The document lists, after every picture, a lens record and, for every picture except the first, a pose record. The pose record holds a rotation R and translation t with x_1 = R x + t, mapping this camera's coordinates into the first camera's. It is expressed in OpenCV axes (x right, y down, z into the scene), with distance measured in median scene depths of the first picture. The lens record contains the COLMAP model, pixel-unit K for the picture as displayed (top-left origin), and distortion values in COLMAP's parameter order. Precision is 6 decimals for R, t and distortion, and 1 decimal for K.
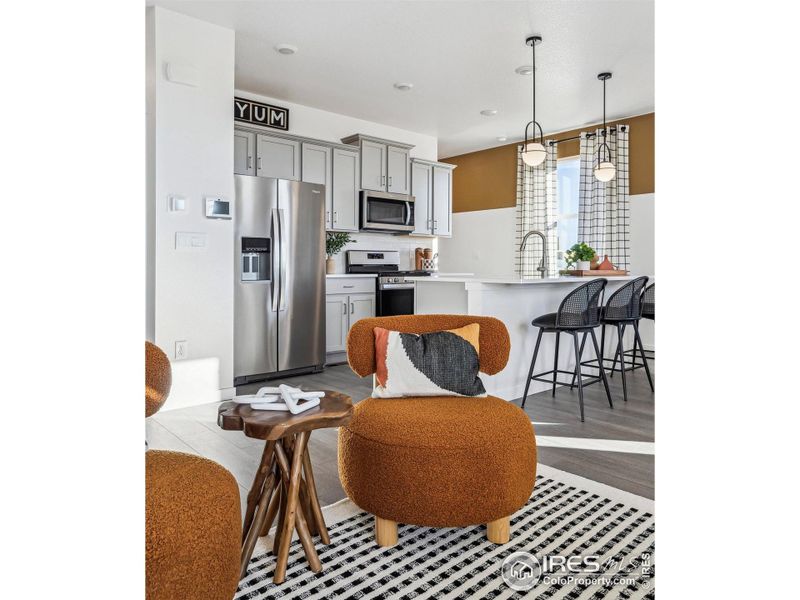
lens RADIAL K [[530.8, 0, 399.8], [0, 530.8, 269.8], [0, 0, 1]] dist [0.004085, 0.001382]
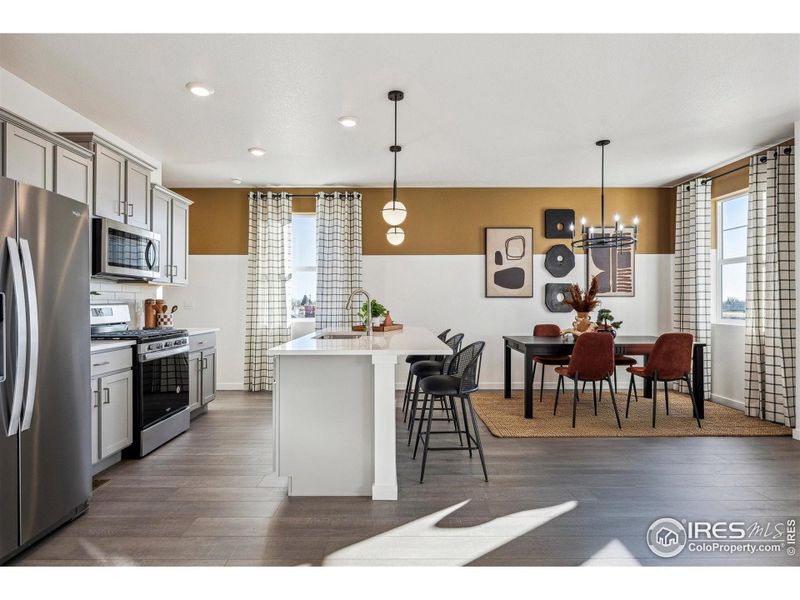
lens RADIAL K [[439.3, 0, 407.7], [0, 439.3, 304.6], [0, 0, 1]] dist [0.002166, 0.002777]
pose [[0.642032, -0.005352, 0.766659, -0.233127], [0.003231, 0.999986, 0.004275, -0.037277], [-0.766671, -0.000268, 0.642040, 0.314809]]
